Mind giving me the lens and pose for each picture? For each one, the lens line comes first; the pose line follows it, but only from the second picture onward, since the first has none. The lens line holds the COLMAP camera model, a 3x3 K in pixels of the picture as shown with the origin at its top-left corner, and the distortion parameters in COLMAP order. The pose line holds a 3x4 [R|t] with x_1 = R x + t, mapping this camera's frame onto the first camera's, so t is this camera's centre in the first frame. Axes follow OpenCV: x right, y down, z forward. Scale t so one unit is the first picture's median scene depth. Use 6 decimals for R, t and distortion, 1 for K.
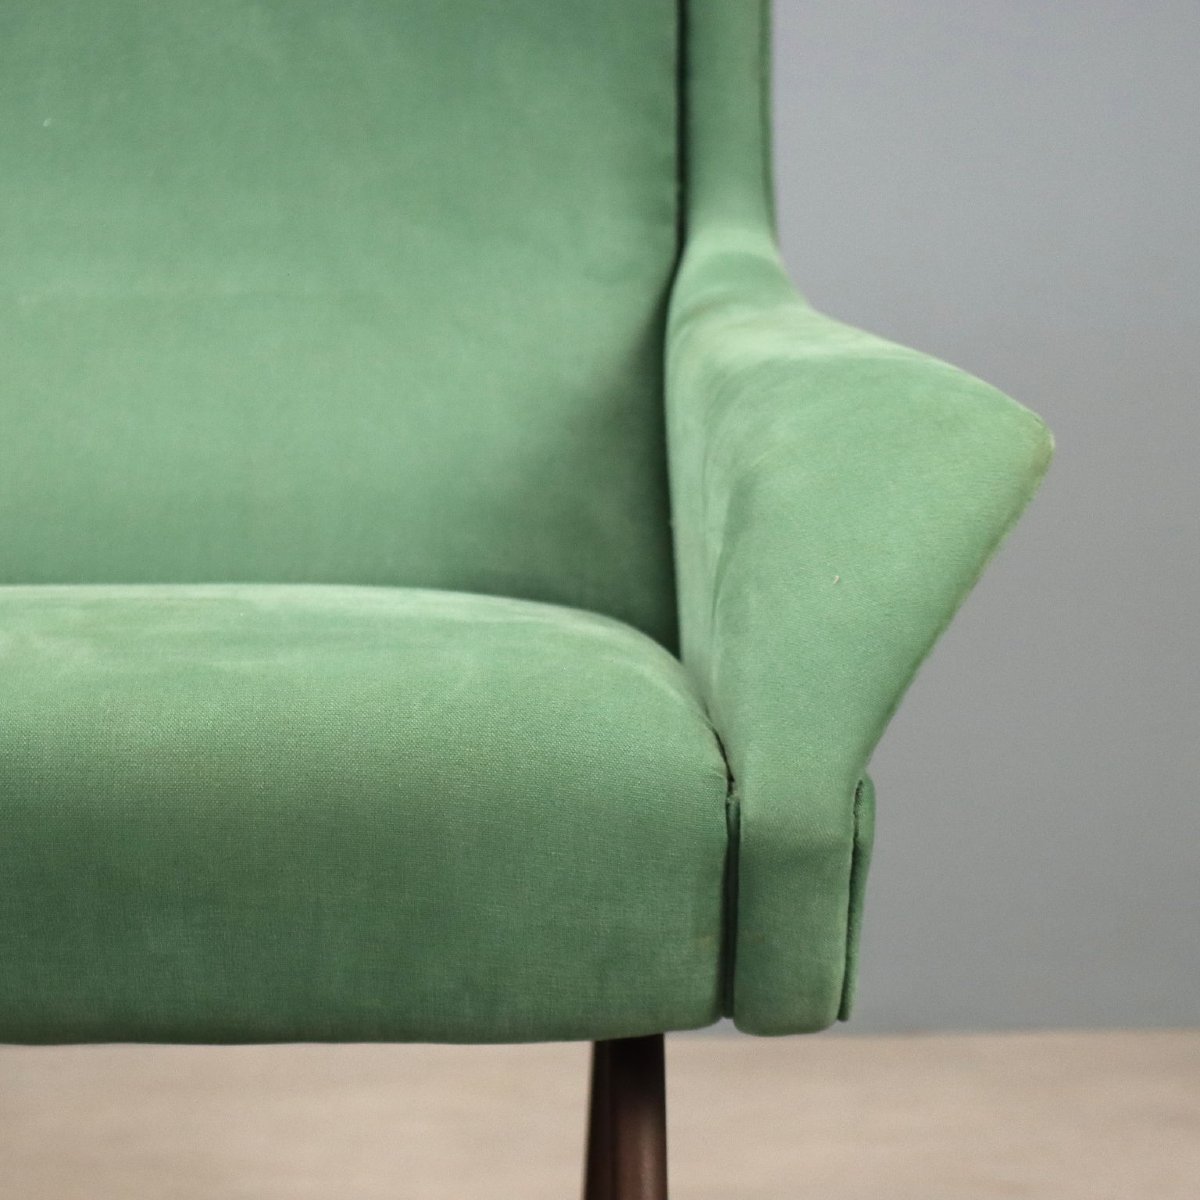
lens RADIAL K [[3621.6, 0, 600.5], [0, 3621.6, 600.4], [0, 0, 1]] dist [-0.079924, 0.000000]
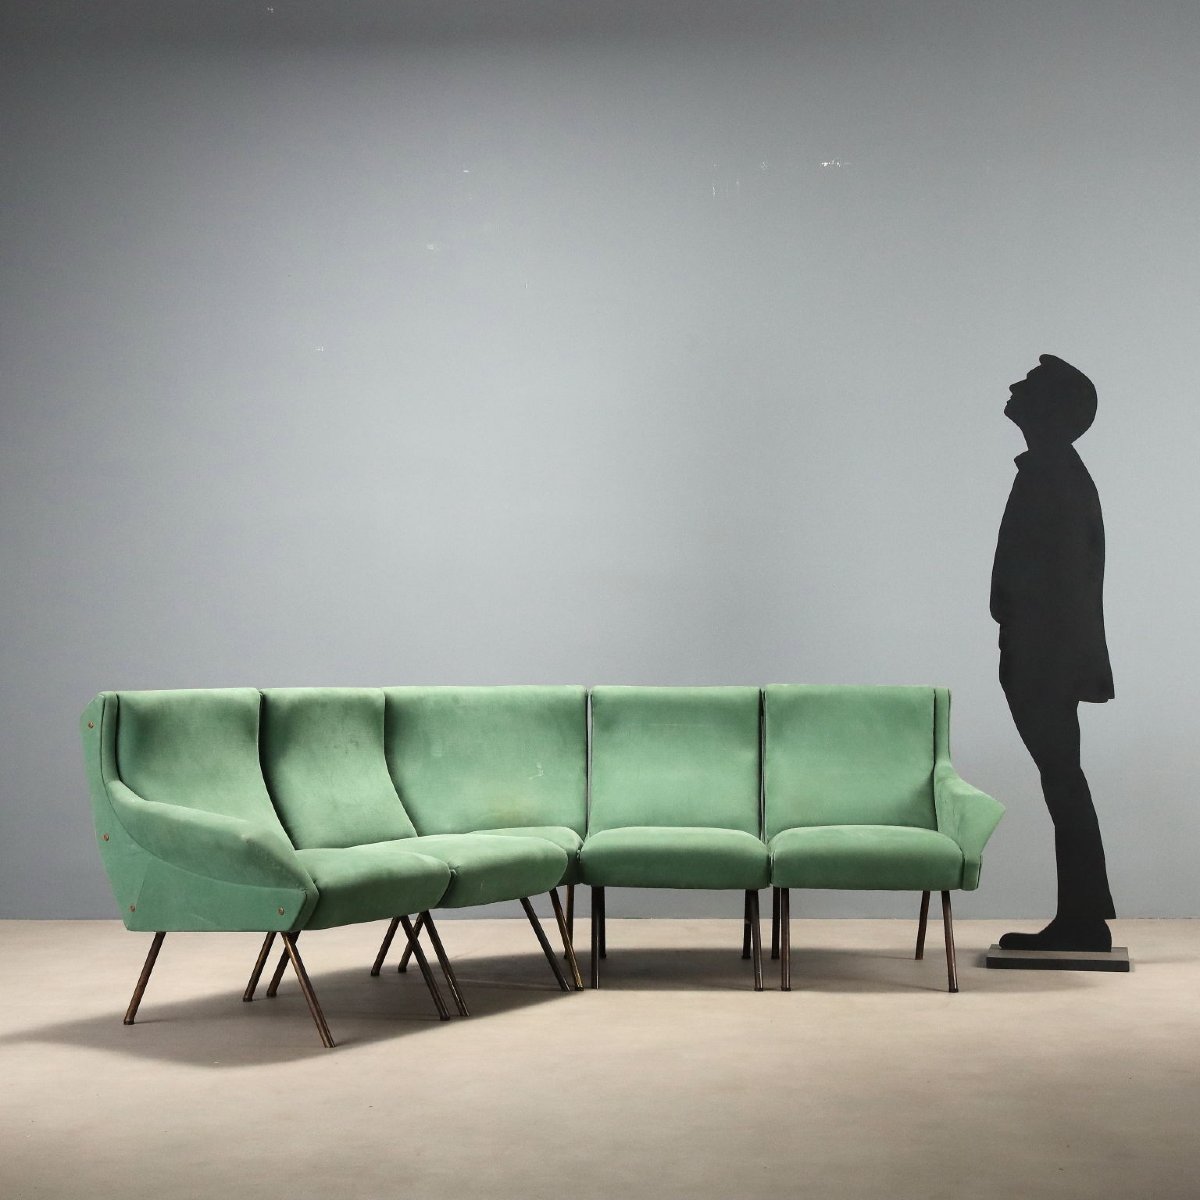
lens RADIAL K [[1989.4, 0, 598.6], [0, 1989.4, 605.5], [0, 0, 1]] dist [0.031392, 0.000000]
pose [[0.998668, 0.001912, -0.051564, -0.364977], [-0.006111, 0.996663, -0.081400, -0.090807], [0.051236, 0.081607, 0.995347, -2.308144]]
